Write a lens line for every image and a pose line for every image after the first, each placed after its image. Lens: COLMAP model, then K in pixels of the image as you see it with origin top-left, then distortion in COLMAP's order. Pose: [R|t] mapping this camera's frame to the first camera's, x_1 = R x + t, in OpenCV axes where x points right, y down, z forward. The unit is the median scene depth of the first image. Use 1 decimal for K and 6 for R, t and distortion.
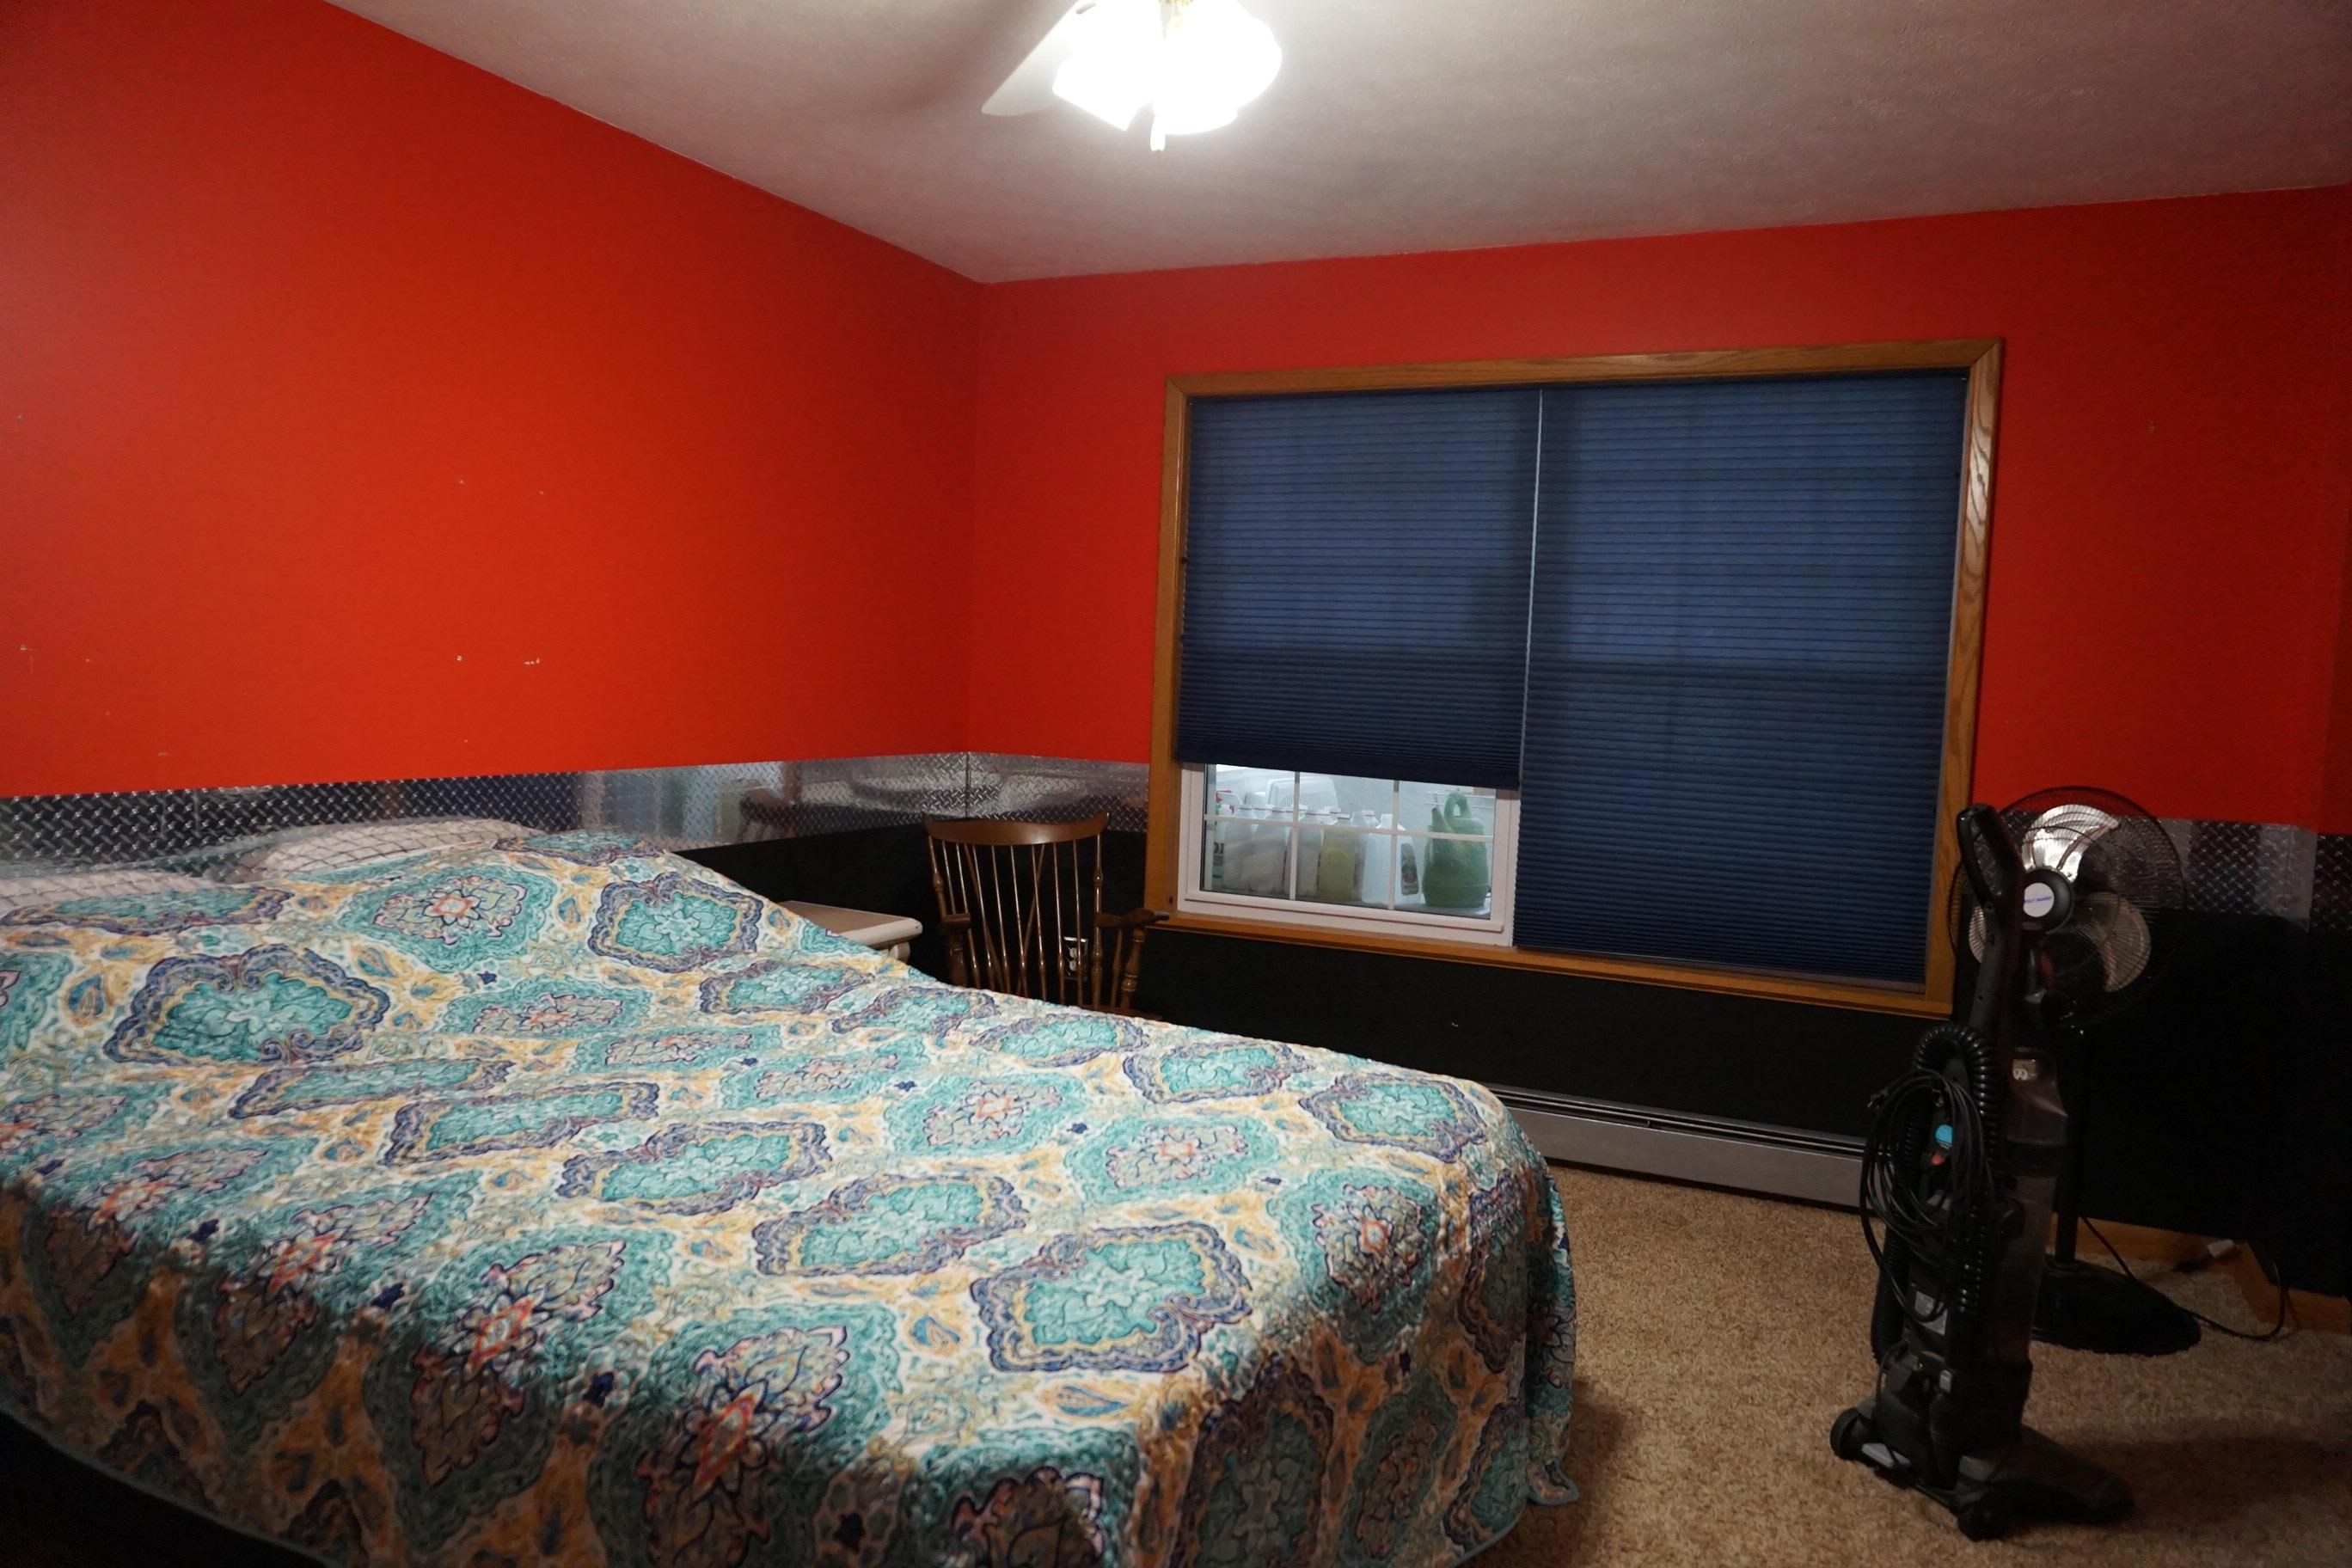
lens RADIAL K [[1590.7, 0, 1176.0], [0, 1590.7, 784.0], [0, 0, 1]] dist [-0.008912, 0.002865]
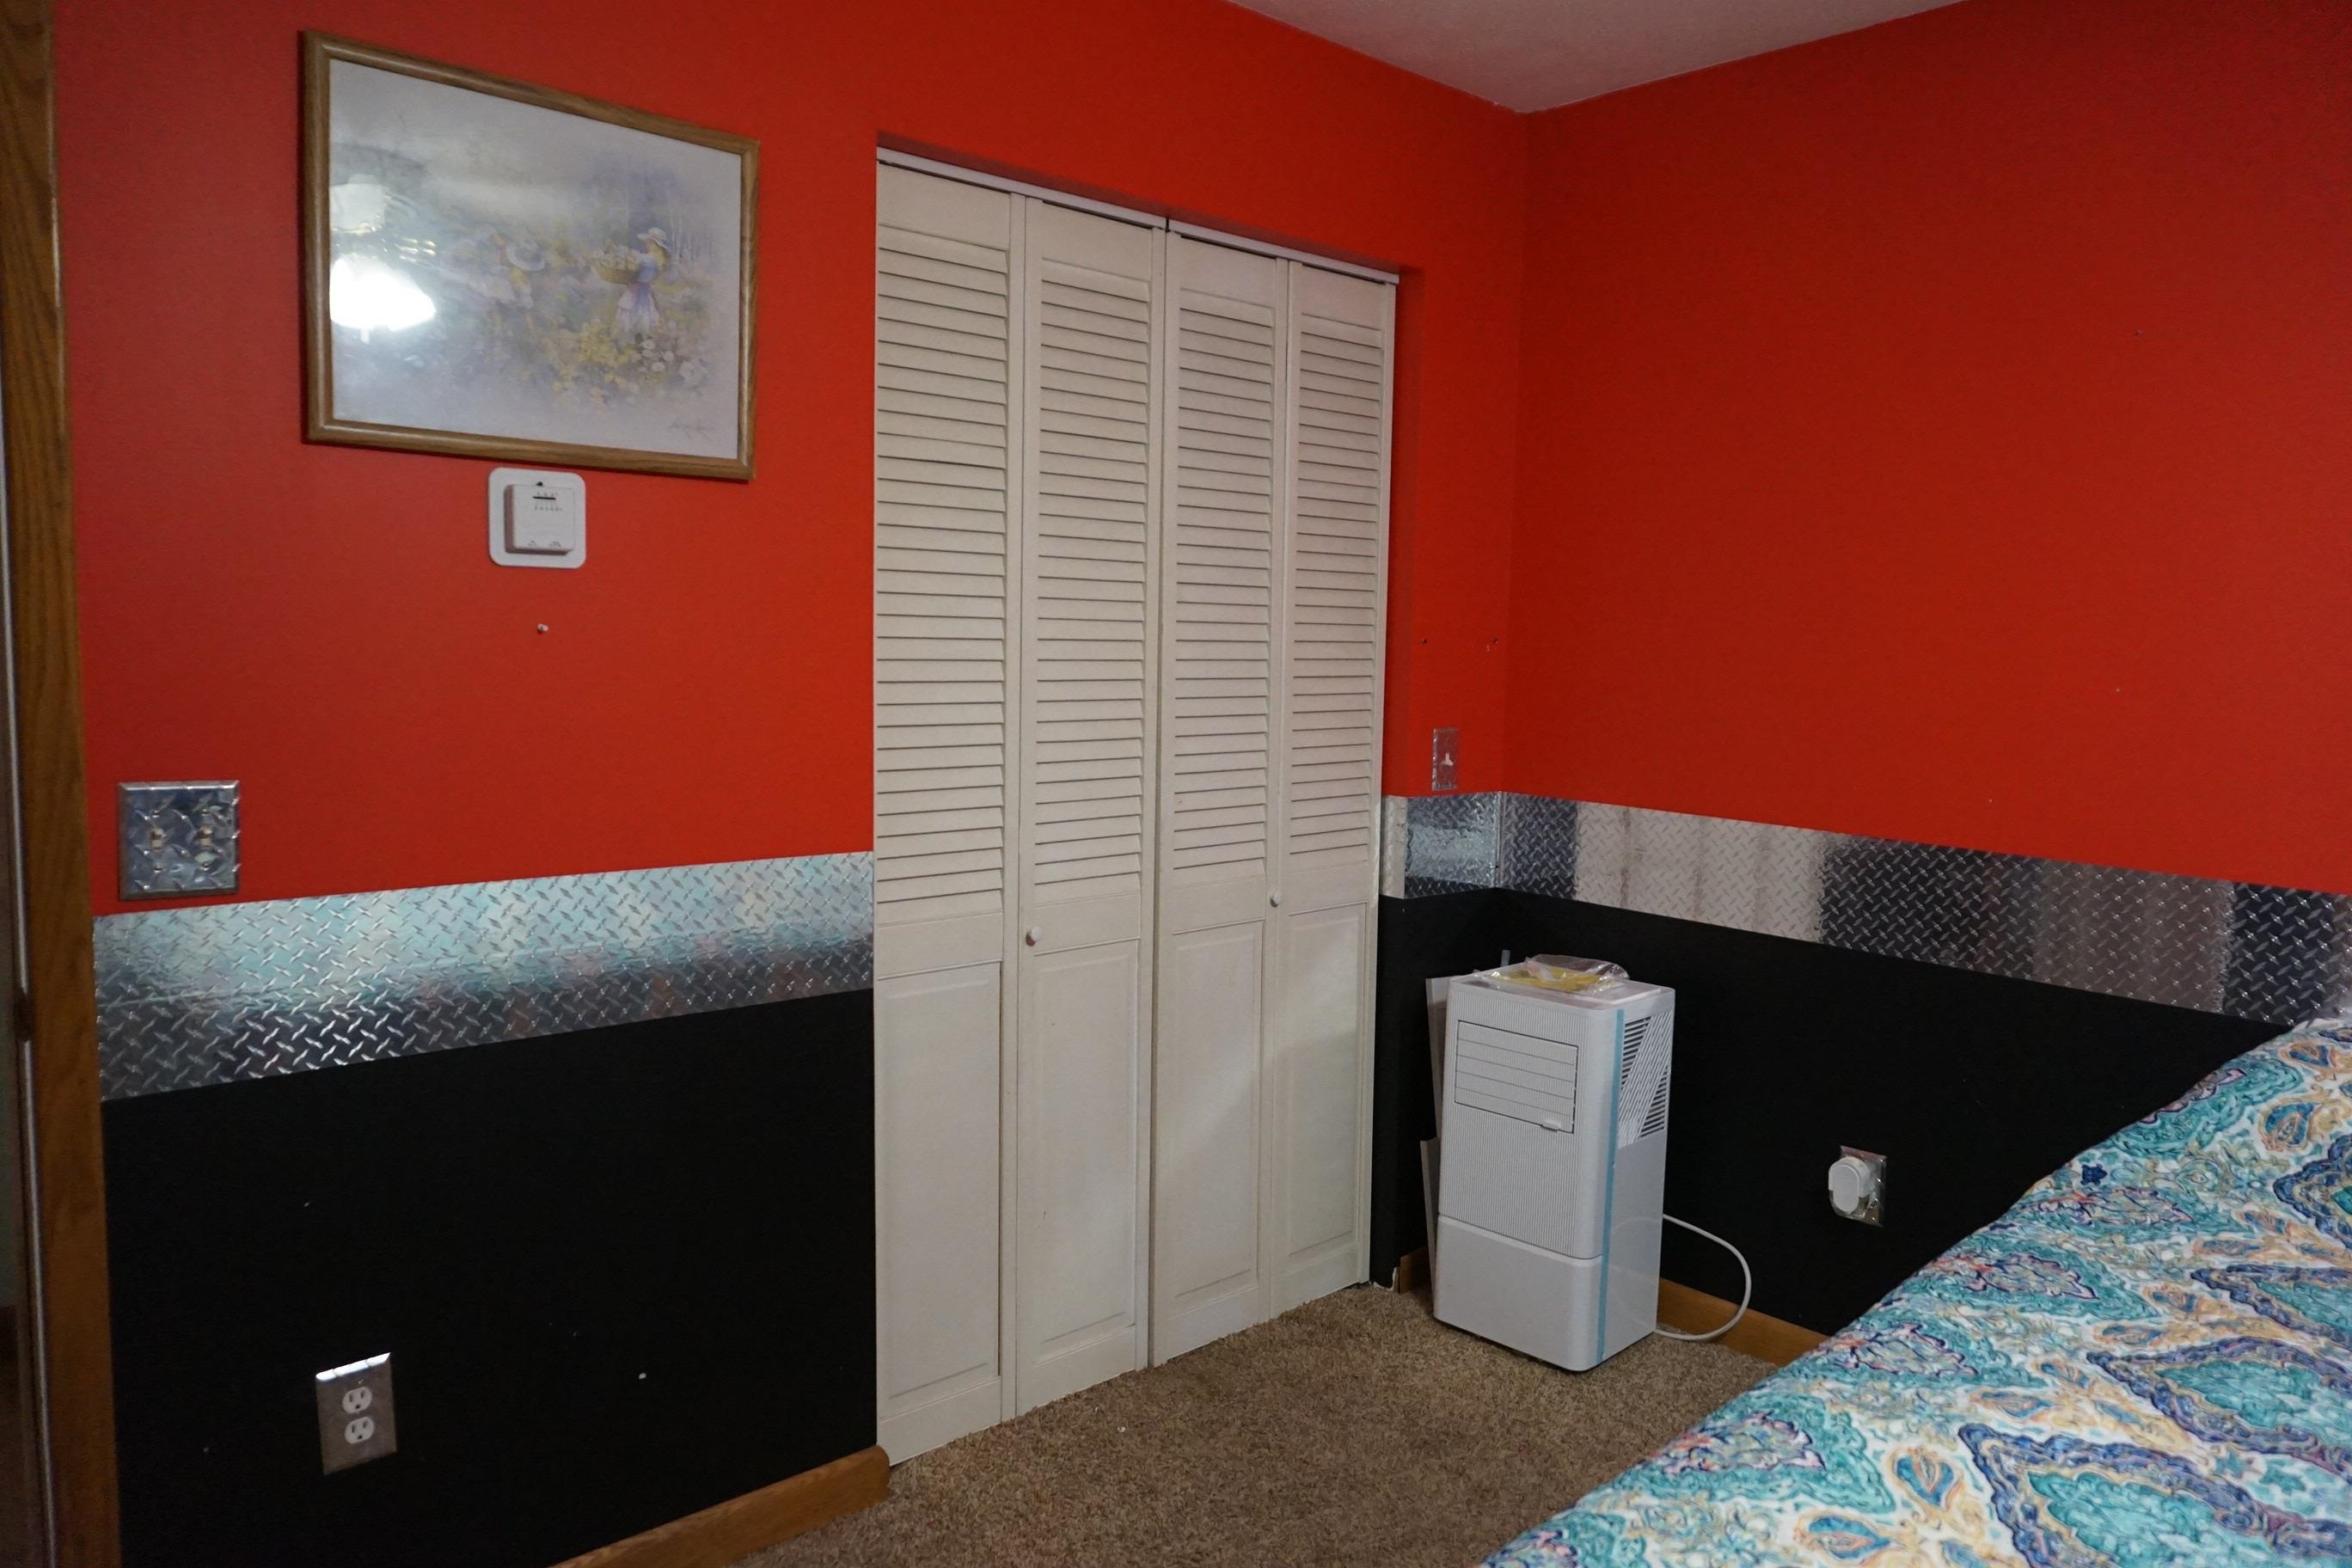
lens RADIAL K [[1590.7, 0, 1176.0], [0, 1590.7, 784.0], [0, 0, 1]] dist [-0.008912, 0.002865]
pose [[-0.391860, 0.037216, -0.919272, 0.399320], [-0.100608, 0.991456, 0.083025, -0.070128], [0.914508, 0.125020, -0.384767, 0.763189]]
